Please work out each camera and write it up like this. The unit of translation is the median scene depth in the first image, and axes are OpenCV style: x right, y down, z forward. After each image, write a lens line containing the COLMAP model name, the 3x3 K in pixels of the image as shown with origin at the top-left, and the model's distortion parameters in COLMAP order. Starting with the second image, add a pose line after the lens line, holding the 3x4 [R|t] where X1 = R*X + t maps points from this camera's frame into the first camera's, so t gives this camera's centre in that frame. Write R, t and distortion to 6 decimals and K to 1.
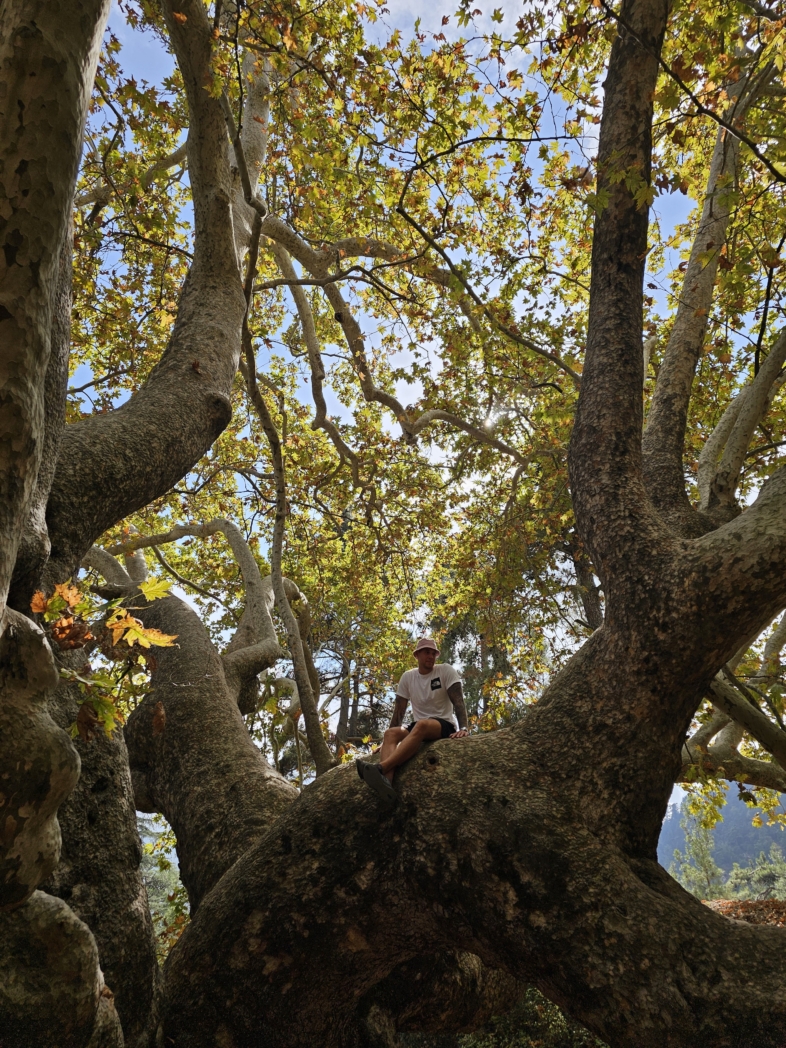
lens RADIAL K [[692.8, 0, 393.1], [0, 692.8, 518.9], [0, 0, 1]] dist [0.053277, -0.033053]
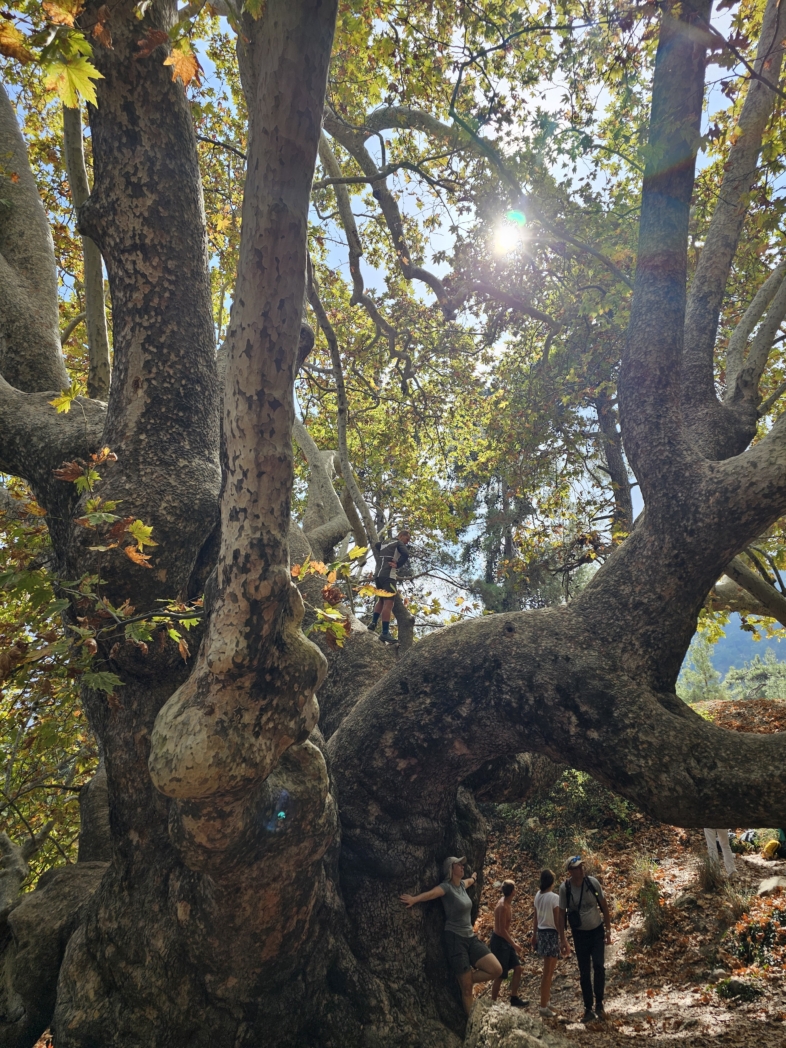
lens RADIAL K [[692.3, 0, 387.5], [0, 692.3, 526.8], [0, 0, 1]] dist [0.082633, -0.079033]
pose [[0.998803, -0.039256, -0.029196, -0.094858], [0.045258, 0.968027, 0.246731, -0.135485], [0.018576, -0.247757, 0.968644, -0.188626]]
